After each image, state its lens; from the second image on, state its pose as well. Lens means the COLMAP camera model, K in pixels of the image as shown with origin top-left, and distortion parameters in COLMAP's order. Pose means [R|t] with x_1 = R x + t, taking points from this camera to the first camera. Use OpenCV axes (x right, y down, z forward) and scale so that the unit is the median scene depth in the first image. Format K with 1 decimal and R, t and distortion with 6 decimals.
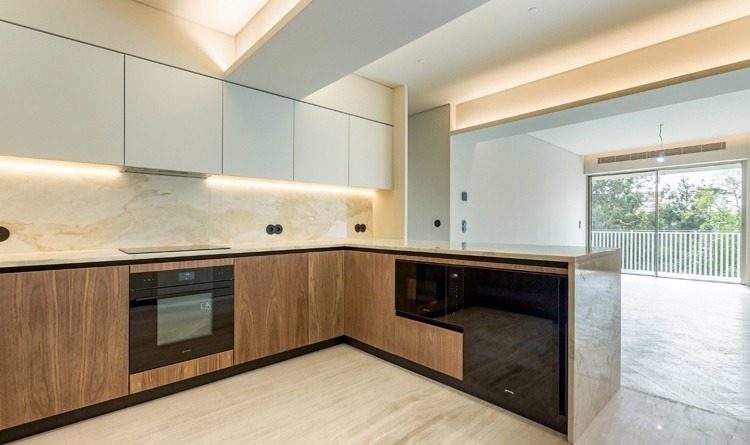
lens RADIAL K [[344.3, 0, 374.9], [0, 344.3, 225.4], [0, 0, 1]] dist [0.000255, 0.000652]
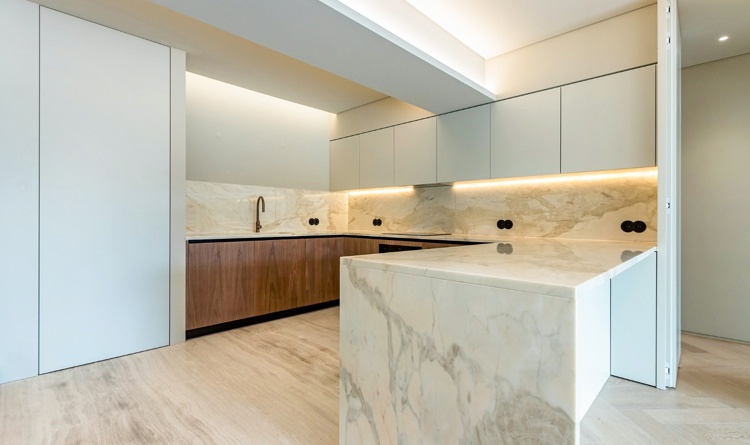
lens RADIAL K [[344.3, 0, 382.7], [0, 344.3, 223.3], [0, 0, 1]] dist [0.000255, 0.000652]
pose [[0.057483, 0.022223, -0.998099, 0.713888], [-0.010324, 0.999712, 0.021664, -0.010288], [0.998293, 0.009059, 0.057695, 0.532001]]
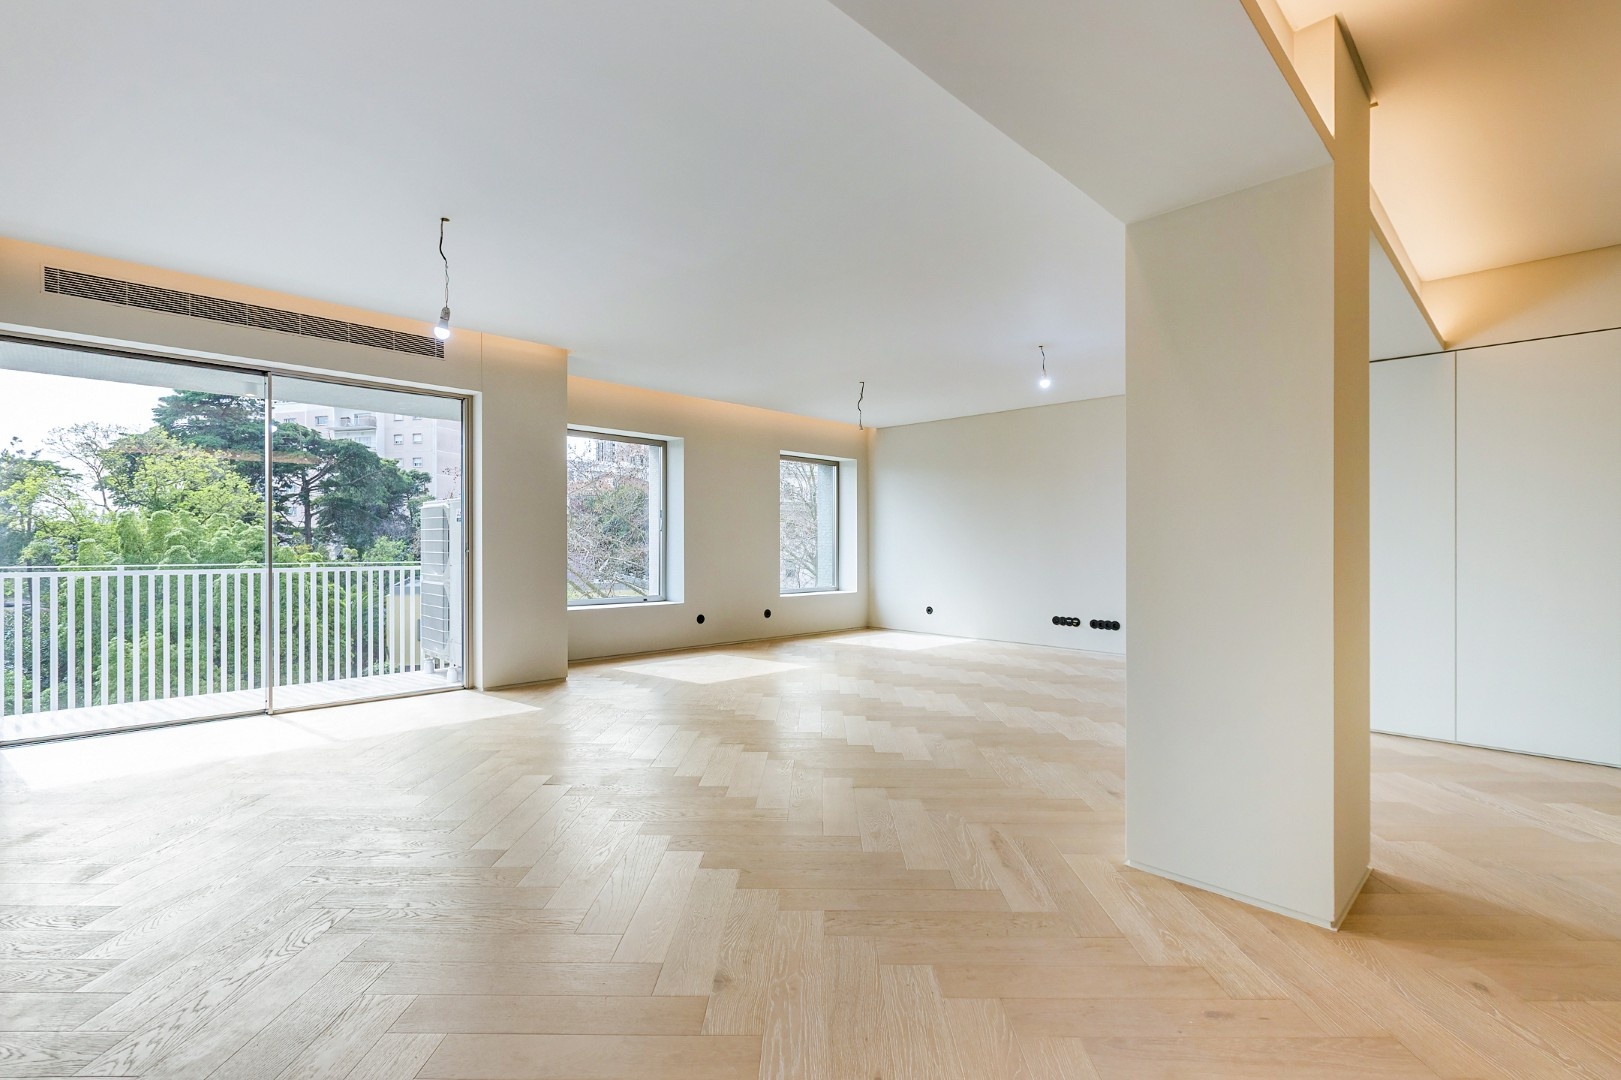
lens RADIAL K [[748.6, 0, 806.8], [0, 748.6, 542.8], [0, 0, 1]] dist [0.000355, -0.001922]
pose [[-0.035005, 0.005362, 0.999373, 0.258386], [-0.000158, 0.999986, -0.005370, -0.014249], [-0.999387, -0.000346, -0.035004, 1.116909]]
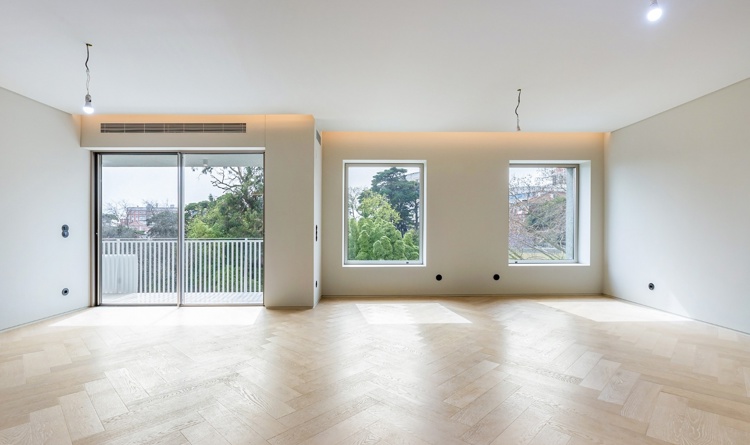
lens RADIAL K [[363.0, 0, 359.2], [0, 363.0, 223.5], [0, 0, 1]] dist [-0.017162, -0.000367]
pose [[0.665446, 0.014626, 0.746303, 1.056311], [0.000567, 0.999798, -0.020100, -0.009408], [-0.746446, 0.013799, 0.665303, 0.518195]]
